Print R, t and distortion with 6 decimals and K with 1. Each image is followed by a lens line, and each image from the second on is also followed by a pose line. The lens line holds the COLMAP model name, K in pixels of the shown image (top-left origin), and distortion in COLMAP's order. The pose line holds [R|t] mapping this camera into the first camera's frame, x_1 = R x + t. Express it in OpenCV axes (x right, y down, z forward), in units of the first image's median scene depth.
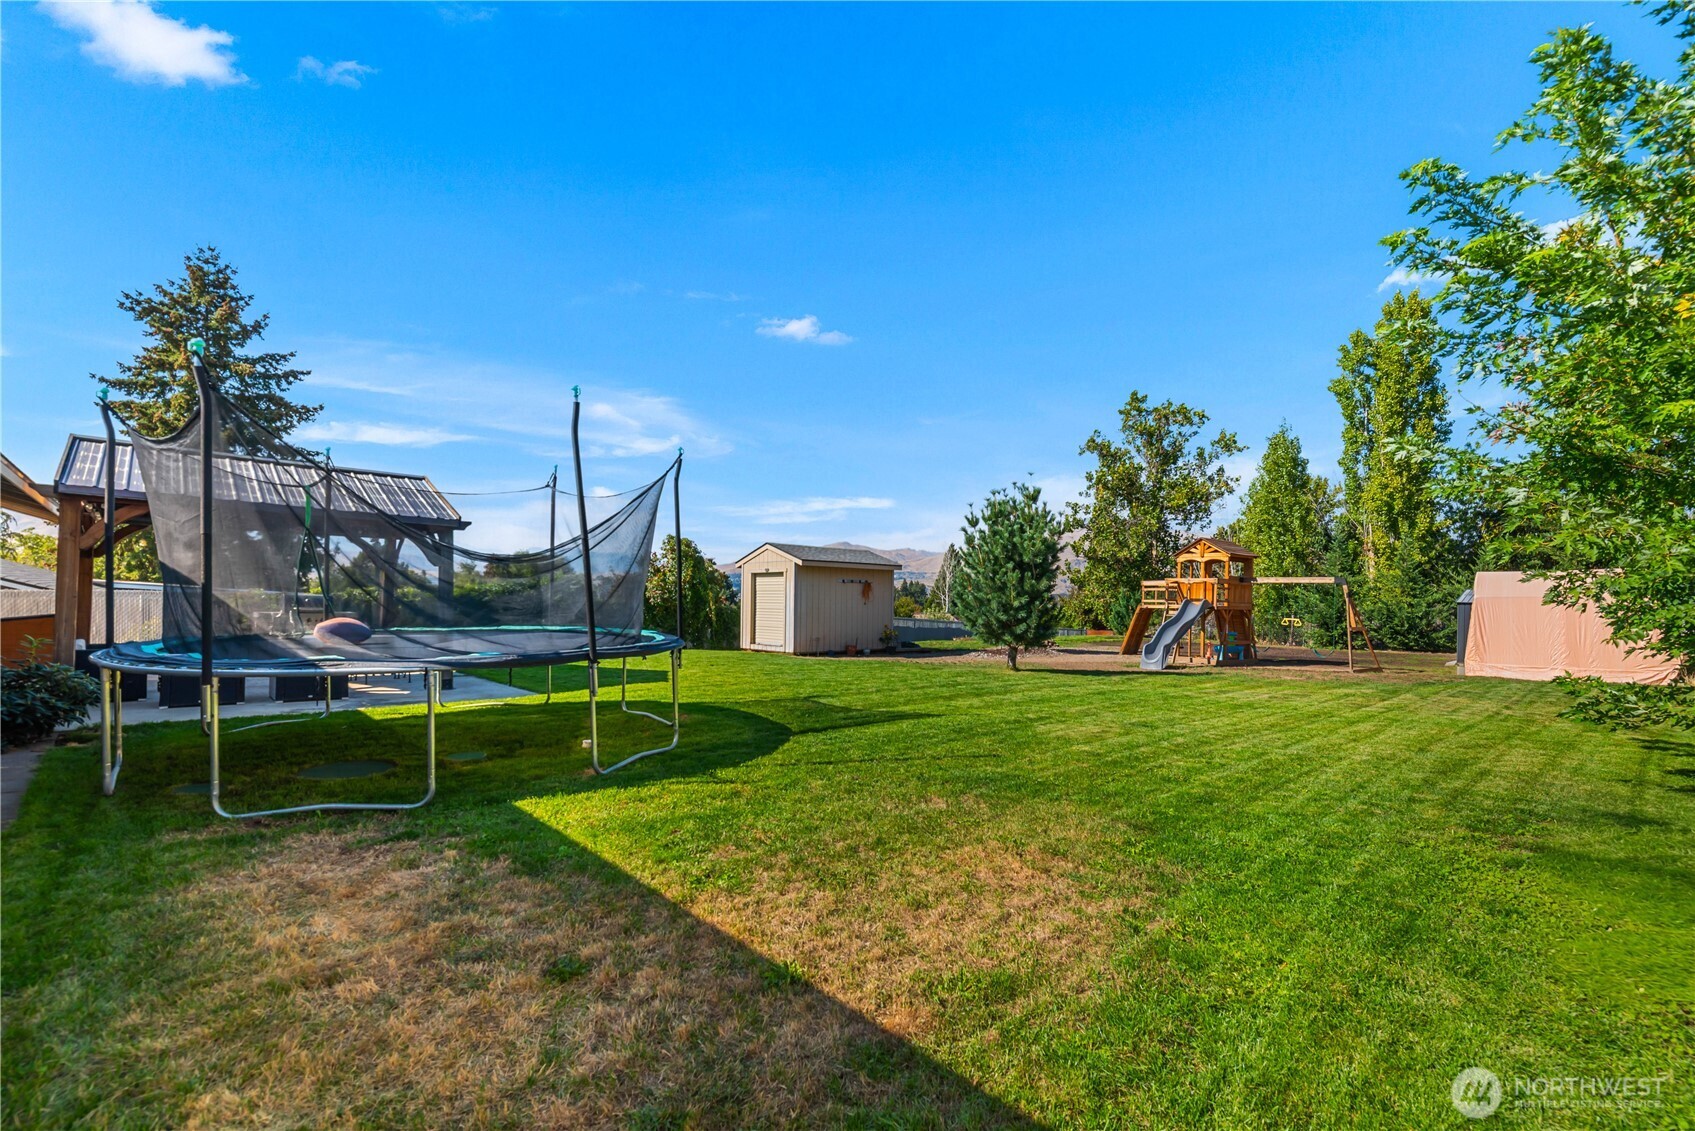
lens RADIAL K [[742.7, 0, 851.6], [0, 742.7, 594.9], [0, 0, 1]] dist [-0.001727, -0.000193]
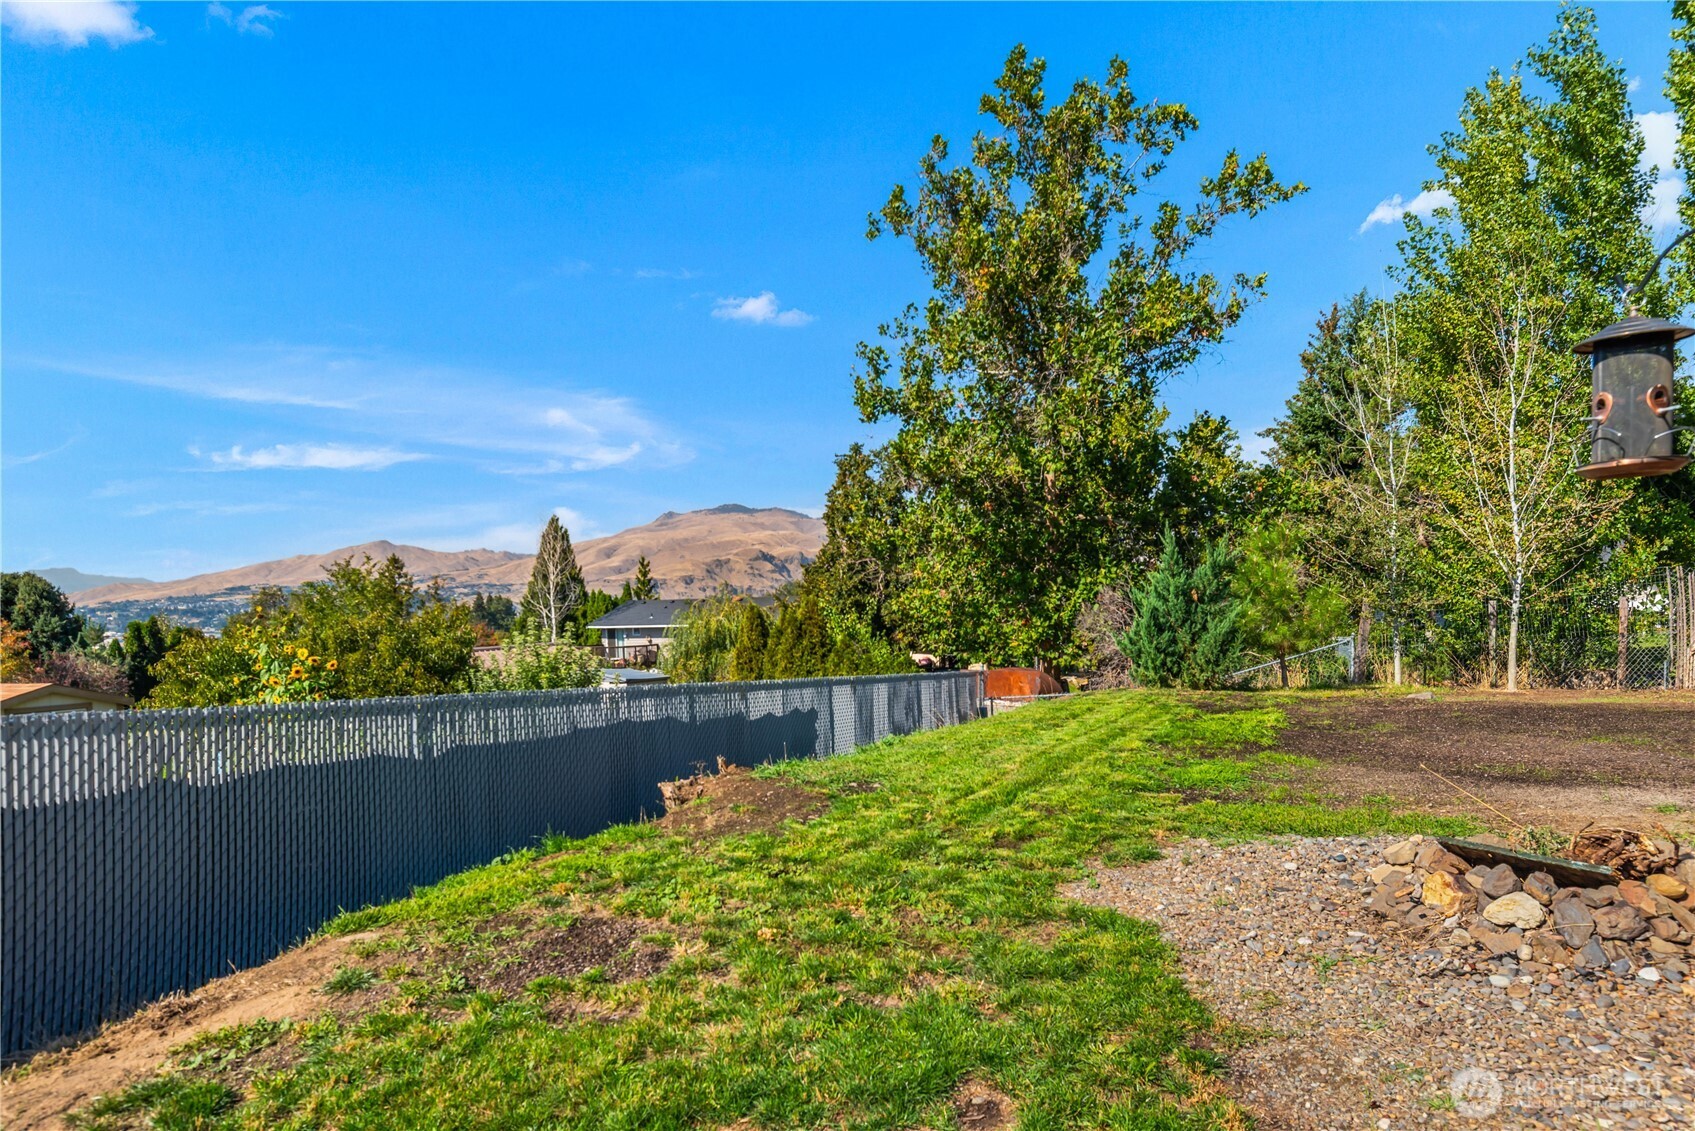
lens RADIAL K [[978.6, 0, 884.2], [0, 978.6, 574.2], [0, 0, 1]] dist [0.028615, 0.000851]
pose [[0.900677, -0.020503, 0.434006, 0.125720], [0.036591, 0.998917, -0.028747, 0.019389], [-0.432946, 0.041773, 0.900451, 0.821863]]
